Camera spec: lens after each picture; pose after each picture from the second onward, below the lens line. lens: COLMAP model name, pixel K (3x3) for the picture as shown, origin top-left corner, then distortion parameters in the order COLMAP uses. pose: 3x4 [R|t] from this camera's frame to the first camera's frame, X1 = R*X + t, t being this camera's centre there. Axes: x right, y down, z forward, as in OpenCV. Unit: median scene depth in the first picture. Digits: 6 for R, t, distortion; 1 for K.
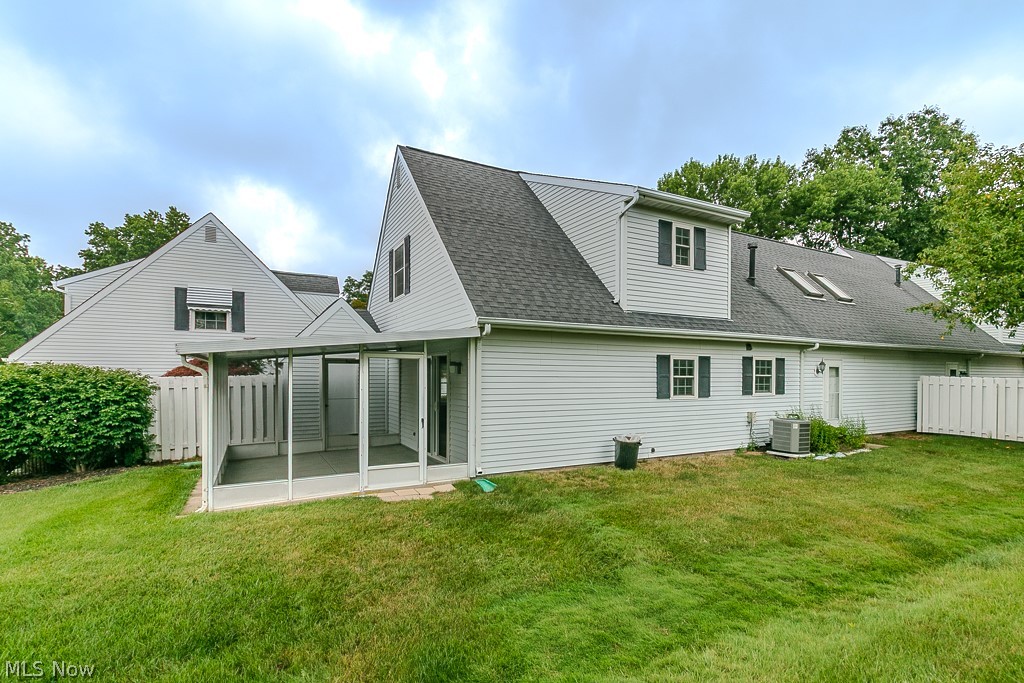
lens RADIAL K [[484.2, 0, 519.6], [0, 484.2, 377.5], [0, 0, 1]] dist [-0.000183, -0.000428]
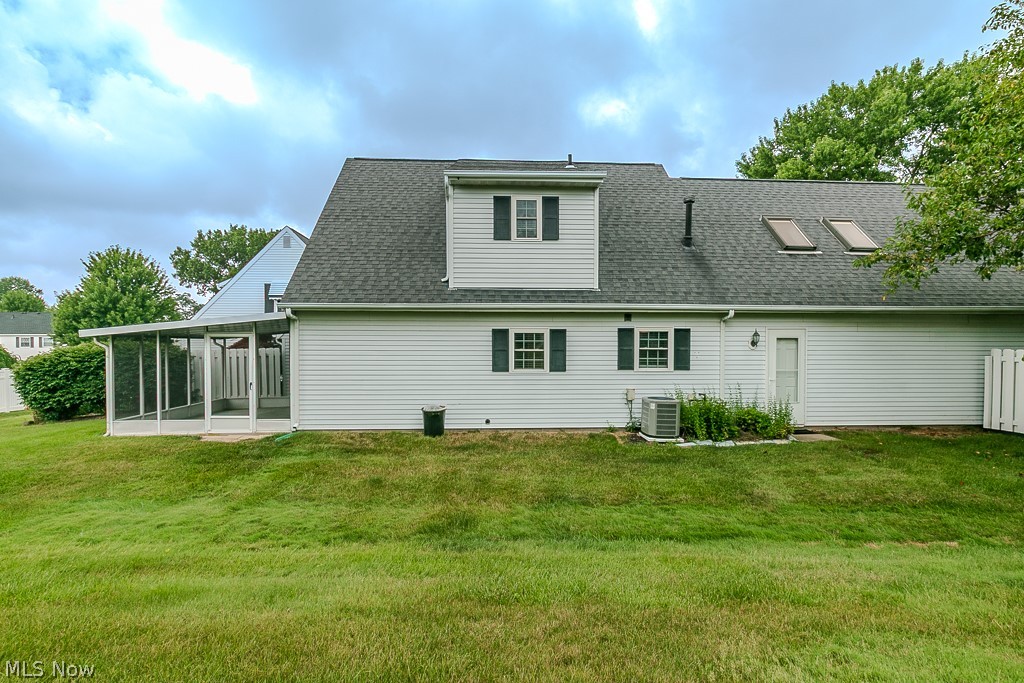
lens RADIAL K [[484.2, 0, 513.2], [0, 484.2, 351.6], [0, 0, 1]] dist [-0.000183, -0.000428]
pose [[0.903293, 0.003592, -0.429009, 0.722693], [-0.000401, 0.999972, 0.007528, -0.006027], [0.429023, -0.006628, 0.903269, 0.089019]]
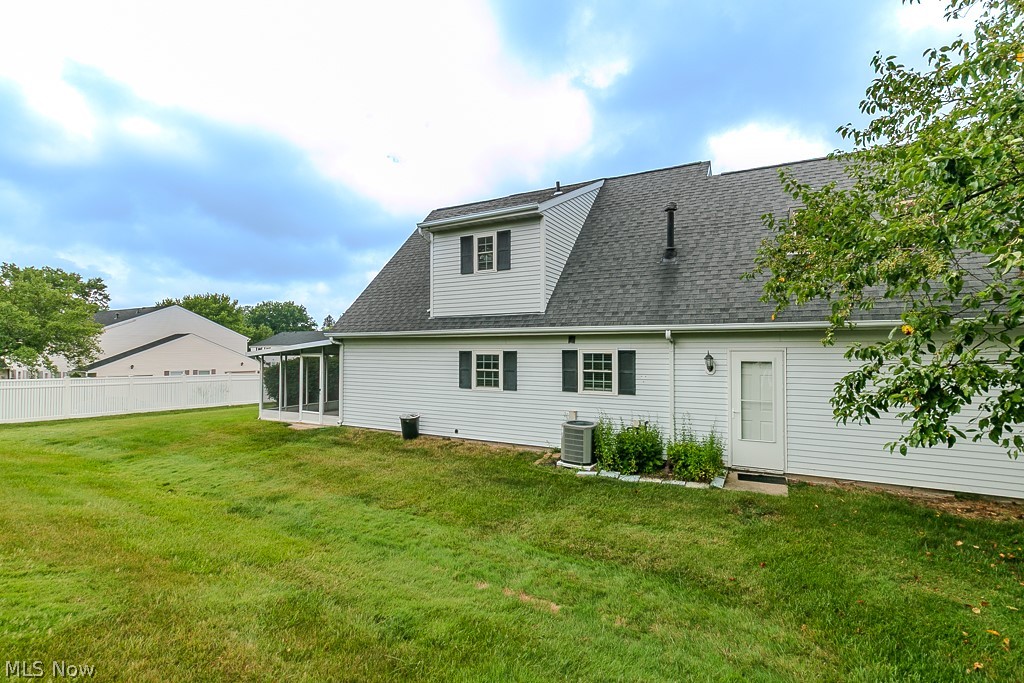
lens RADIAL K [[484.2, 0, 507.4], [0, 484.2, 339.9], [0, 0, 1]] dist [-0.000183, -0.000428]
pose [[0.532275, -0.019593, -0.846345, 1.276755], [-0.002847, 0.999685, -0.024934, -0.042319], [0.846567, 0.015681, 0.532051, 0.442930]]
